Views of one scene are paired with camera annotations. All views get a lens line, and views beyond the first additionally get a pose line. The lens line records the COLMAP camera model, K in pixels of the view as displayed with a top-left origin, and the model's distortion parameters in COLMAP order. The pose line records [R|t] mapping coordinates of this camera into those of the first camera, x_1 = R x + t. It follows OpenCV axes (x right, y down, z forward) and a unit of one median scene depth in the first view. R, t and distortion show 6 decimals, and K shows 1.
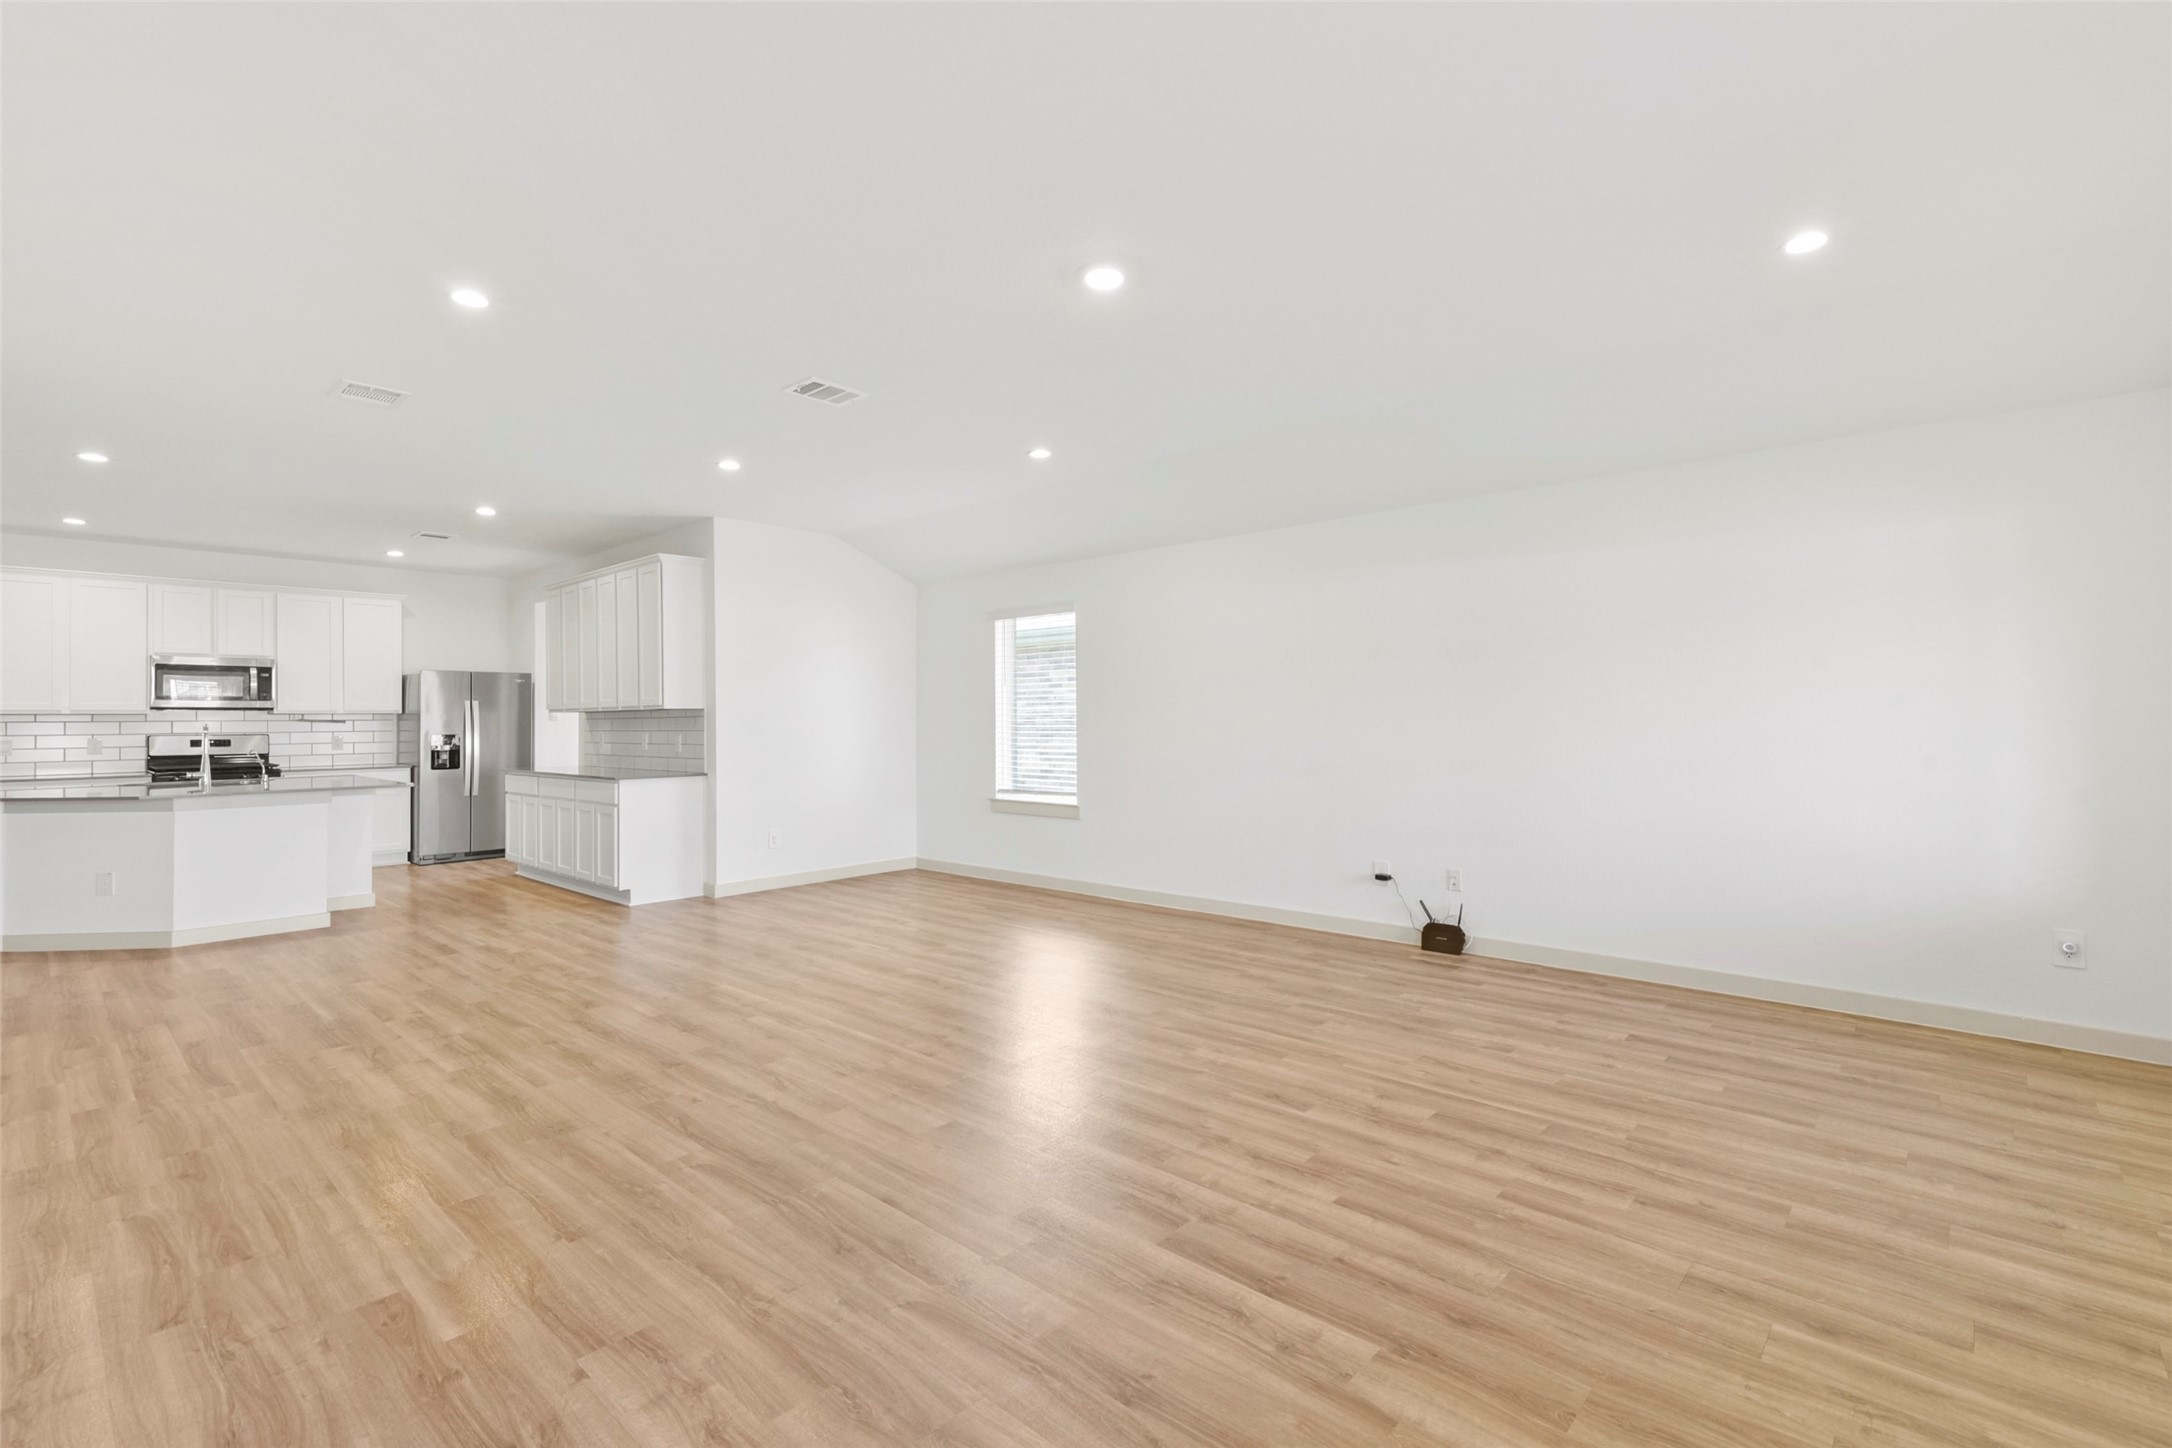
lens RADIAL K [[961.6, 0, 1094.3], [0, 961.6, 728.1], [0, 0, 1]] dist [0.004668, 0.000112]
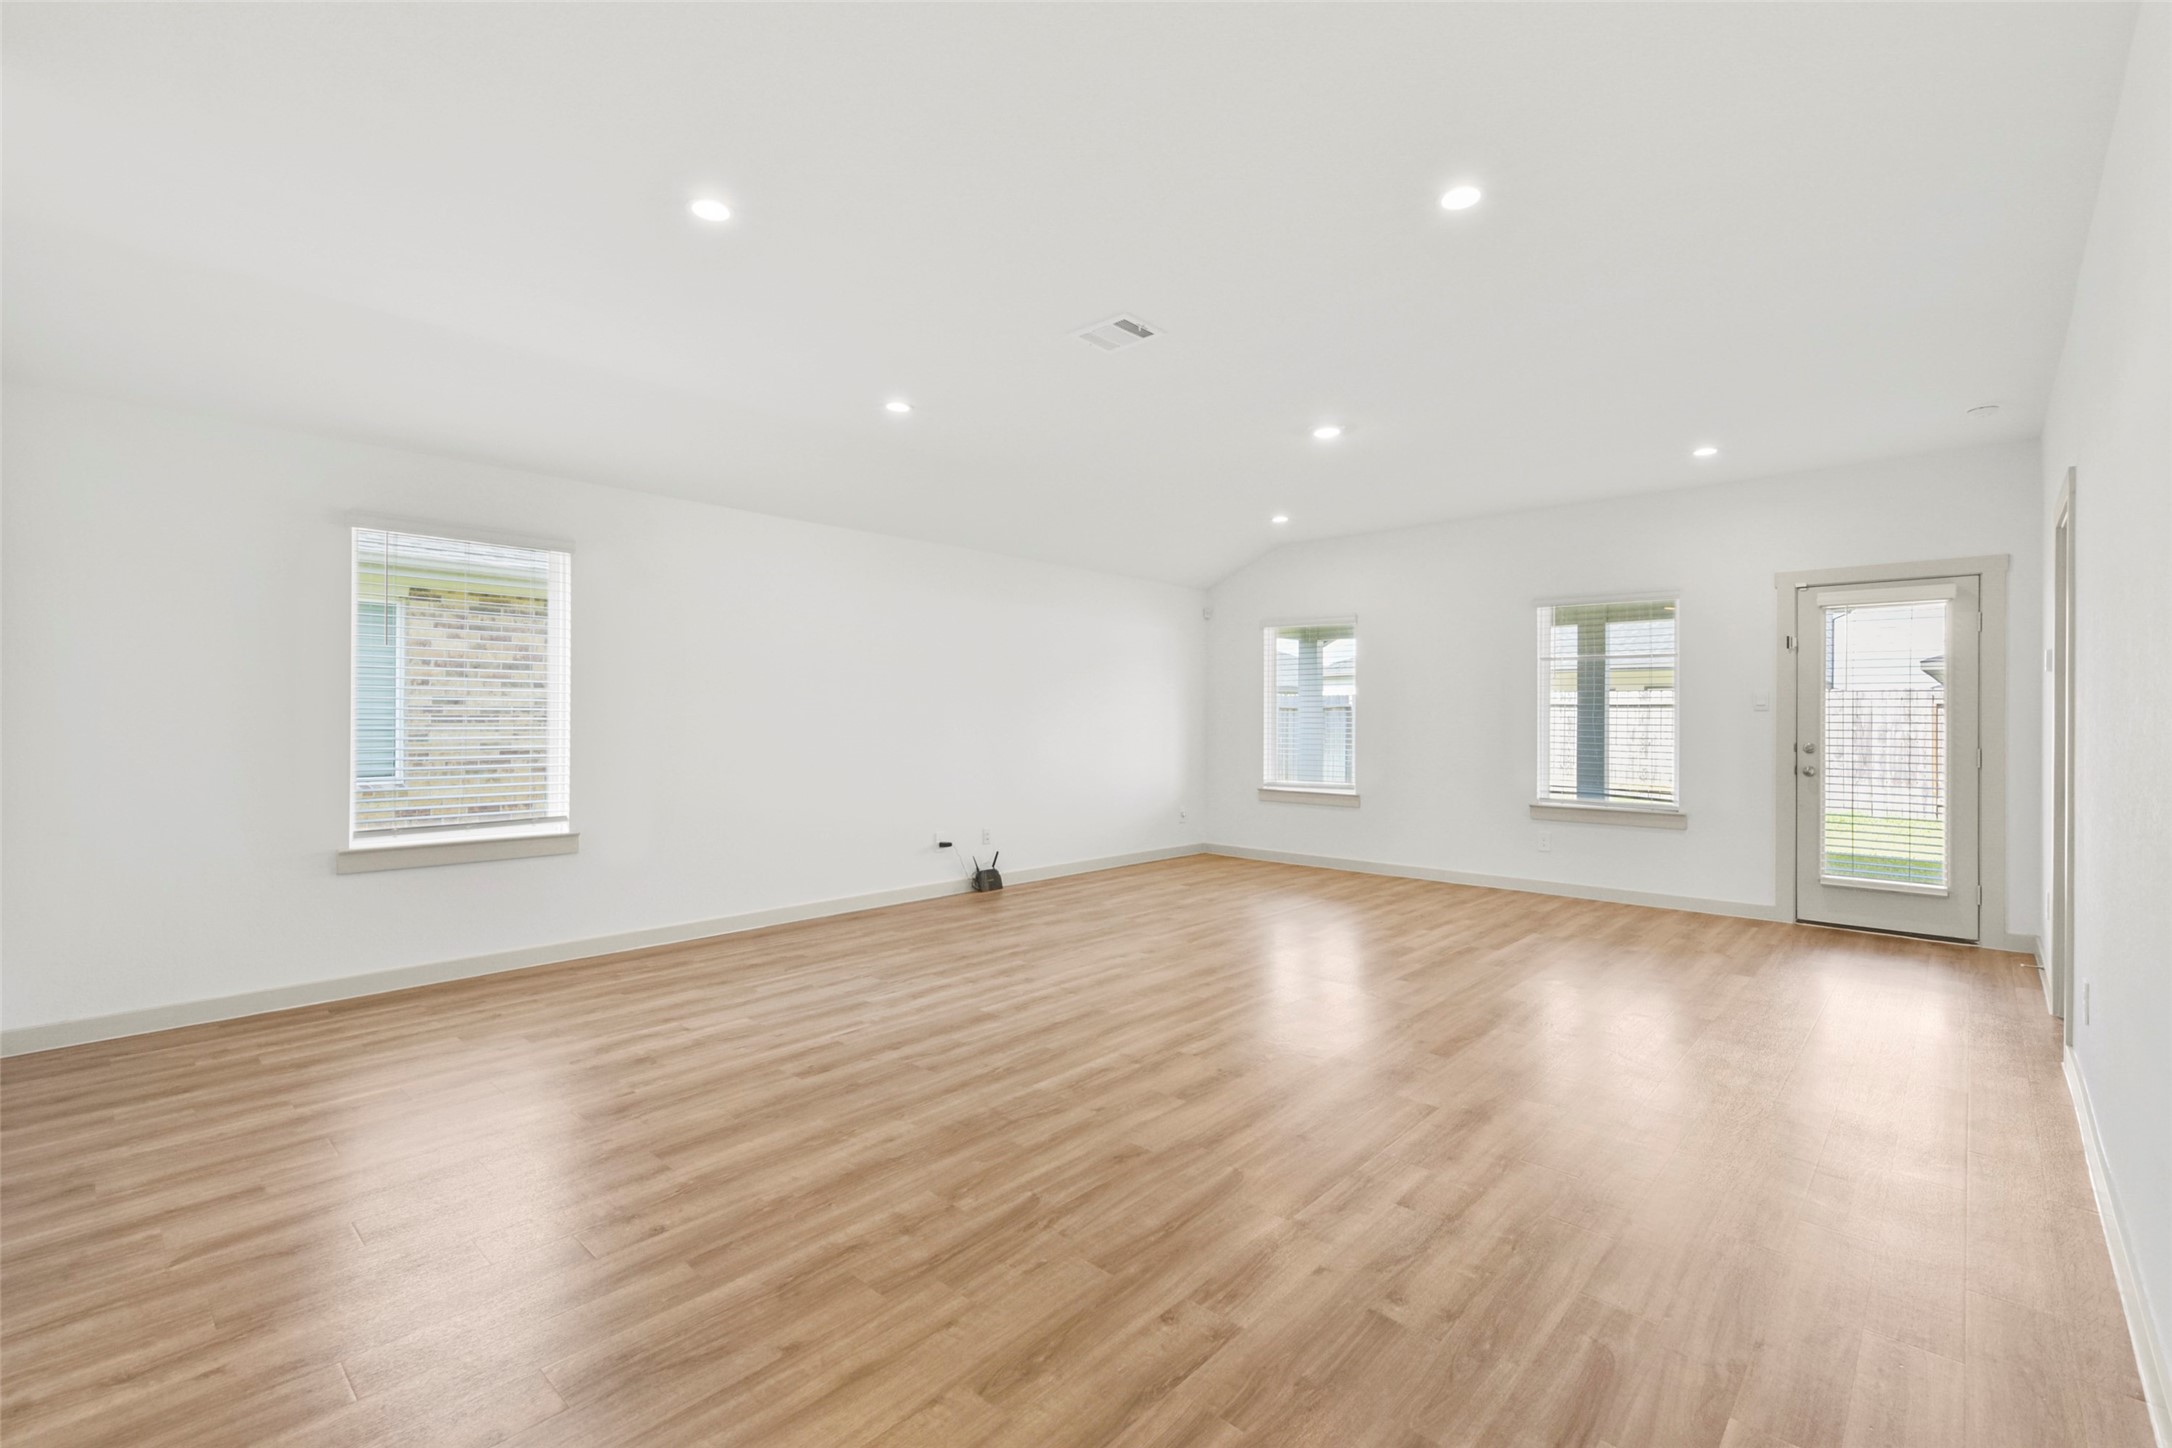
lens RADIAL K [[961.6, 0, 1087.3], [0, 961.6, 711.9], [0, 0, 1]] dist [0.004668, 0.000112]
pose [[0.014592, 0.013594, 0.999801, -1.314489], [0.001735, 0.999906, -0.013620, 0.006240], [-0.999892, 0.001933, 0.014567, 1.152378]]
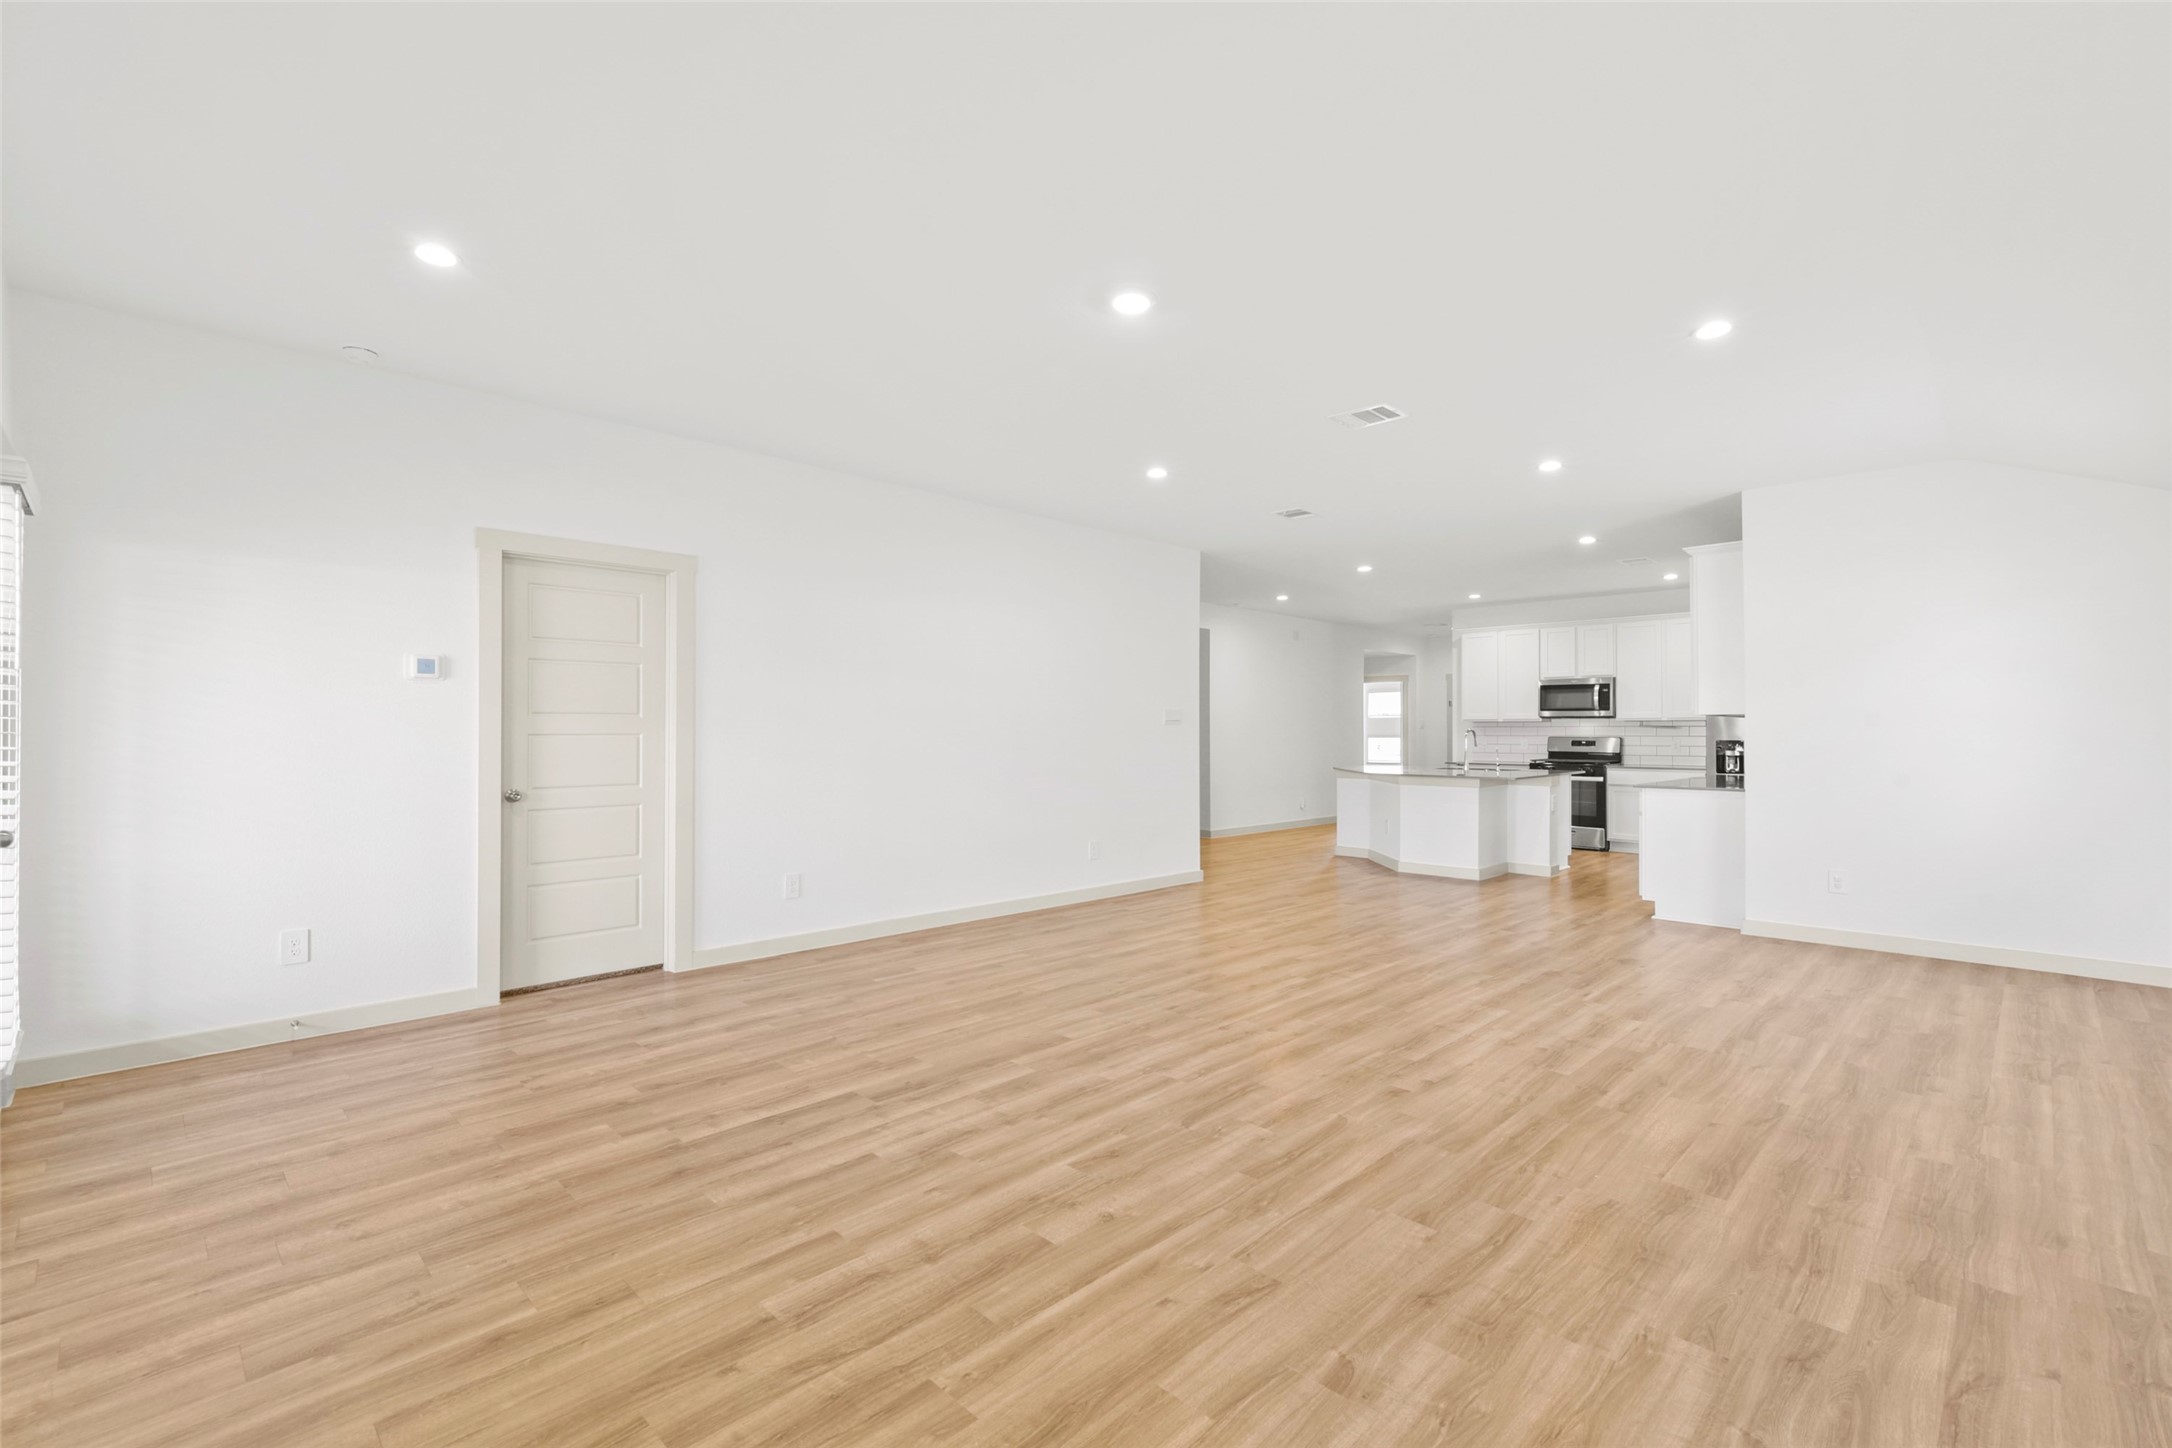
lens RADIAL K [[961.6, 0, 1101.5], [0, 961.6, 718.3], [0, 0, 1]] dist [0.004668, 0.000112]
pose [[-0.032371, -0.006284, -0.999456, 0.891804], [-0.009931, 0.999933, -0.005965, -0.008865], [0.999427, 0.009733, -0.032431, 0.846088]]
